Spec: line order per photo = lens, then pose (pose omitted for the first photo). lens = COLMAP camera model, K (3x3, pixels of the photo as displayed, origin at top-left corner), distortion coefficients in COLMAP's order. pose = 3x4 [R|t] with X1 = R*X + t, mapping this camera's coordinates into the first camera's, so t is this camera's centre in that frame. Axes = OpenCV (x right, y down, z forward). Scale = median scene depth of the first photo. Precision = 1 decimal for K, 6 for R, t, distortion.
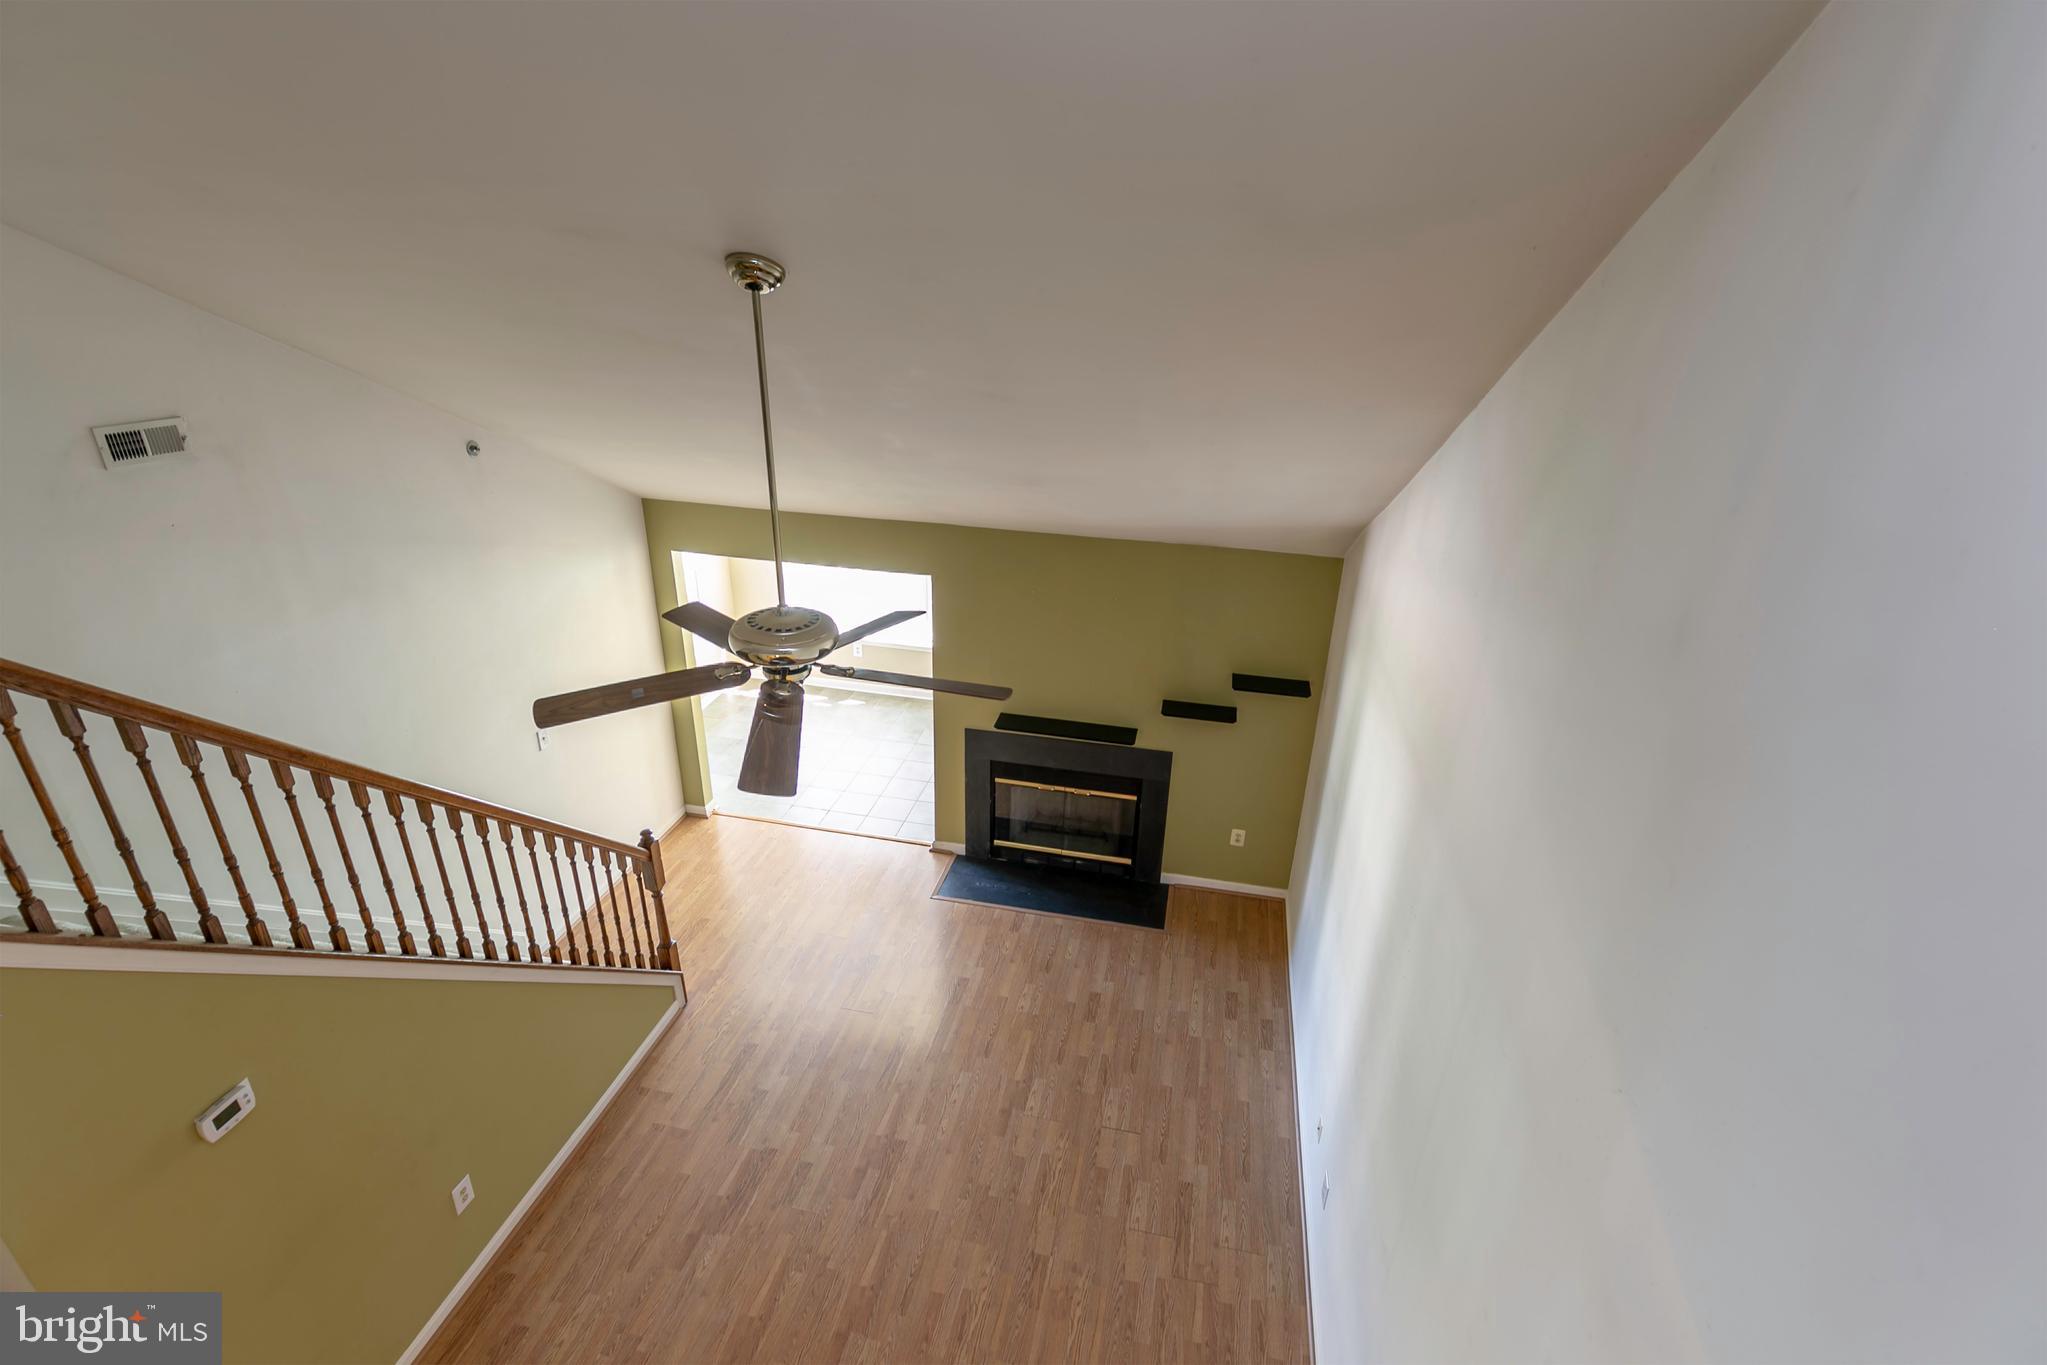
lens RADIAL K [[924.5, 0, 1022.9], [0, 924.5, 700.0], [0, 0, 1]] dist [0.003637, 0.000268]
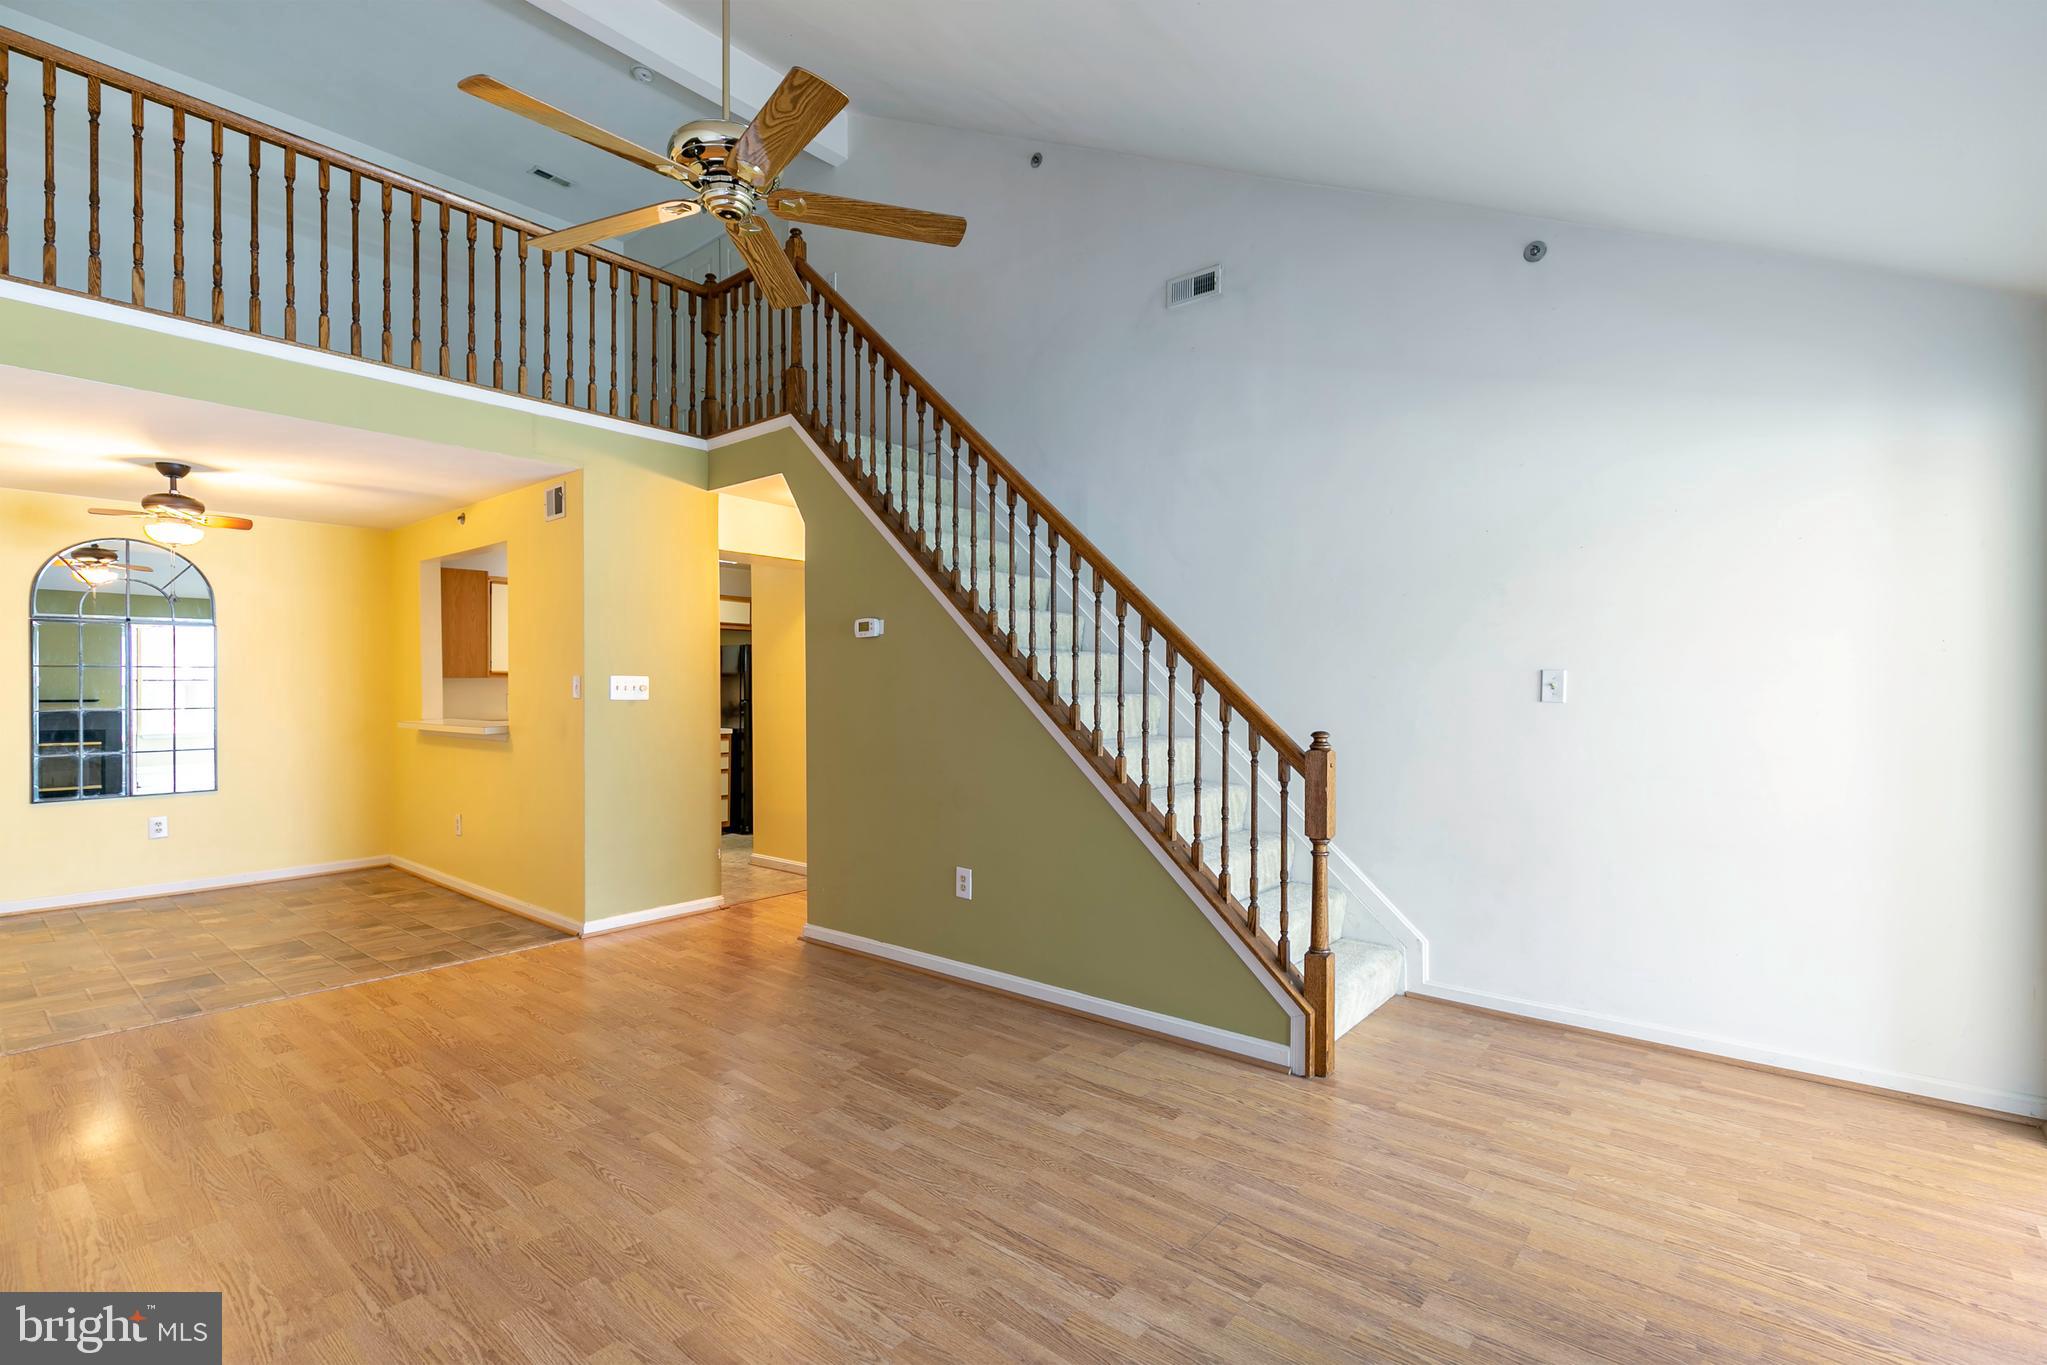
lens RADIAL K [[935.2, 0, 1050.9], [0, 935.2, 680.2], [0, 0, 1]] dist [0.000823, -0.000698]
pose [[-0.449343, -0.033988, -0.892712, 0.256334], [-0.391418, 0.905745, 0.162535, 0.075639], [0.803046, 0.422457, -0.420294, 1.089241]]
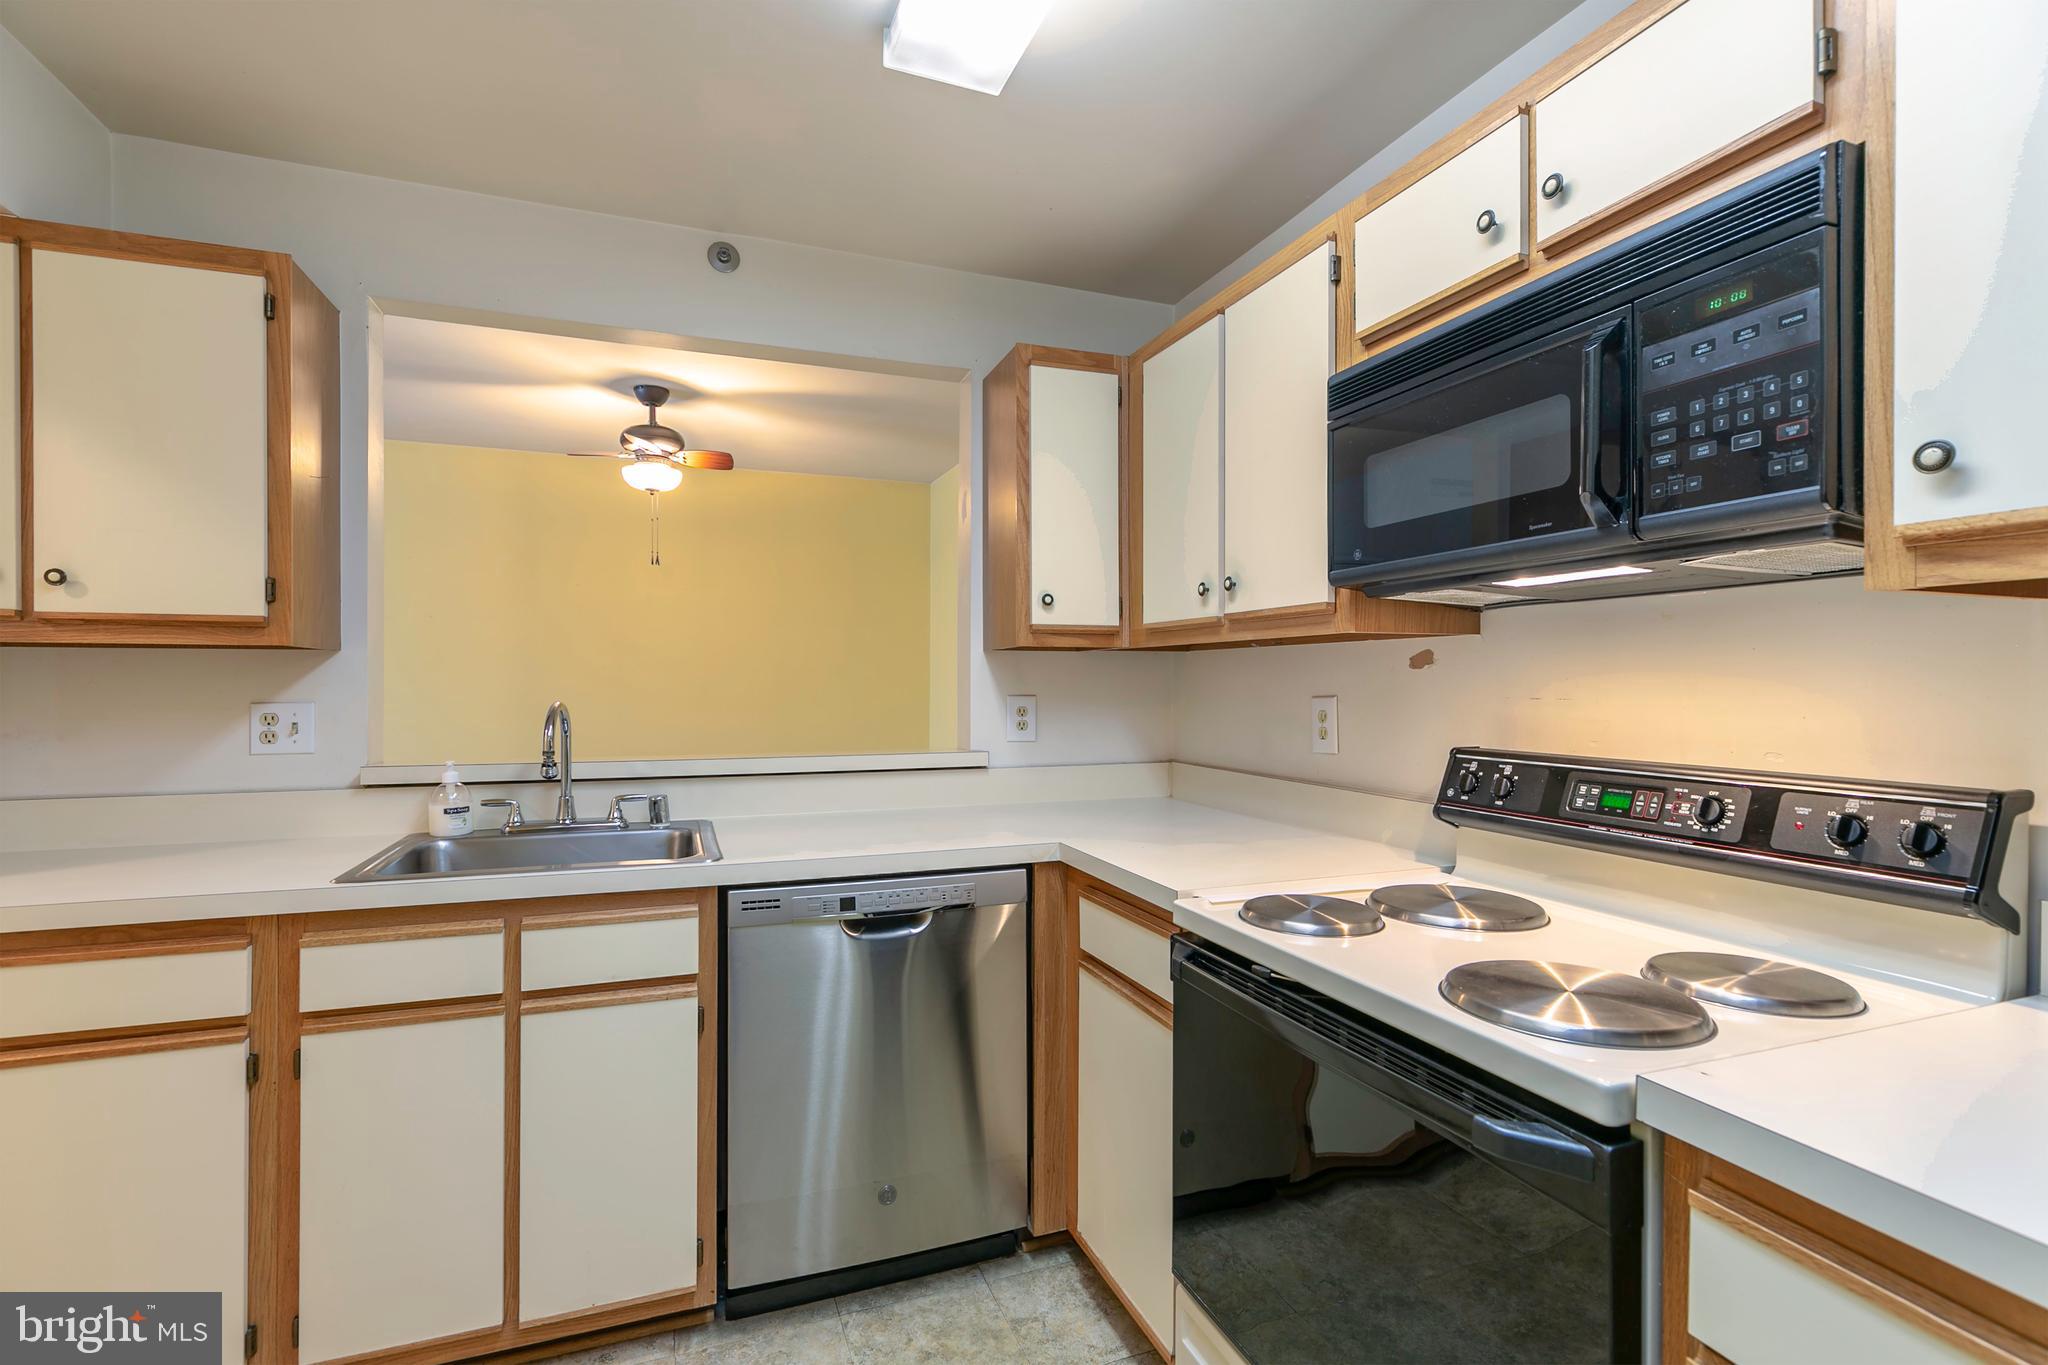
lens RADIAL K [[961.2, 0, 1020.1], [0, 961.2, 689.1], [0, 0, 1]] dist [-0.012228, -0.000284]
pose [[-0.535979, -0.036452, 0.843444, -0.970024], [0.342855, 0.903571, 0.256923, 0.499424], [-0.771477, 0.426885, -0.471797, 0.116017]]
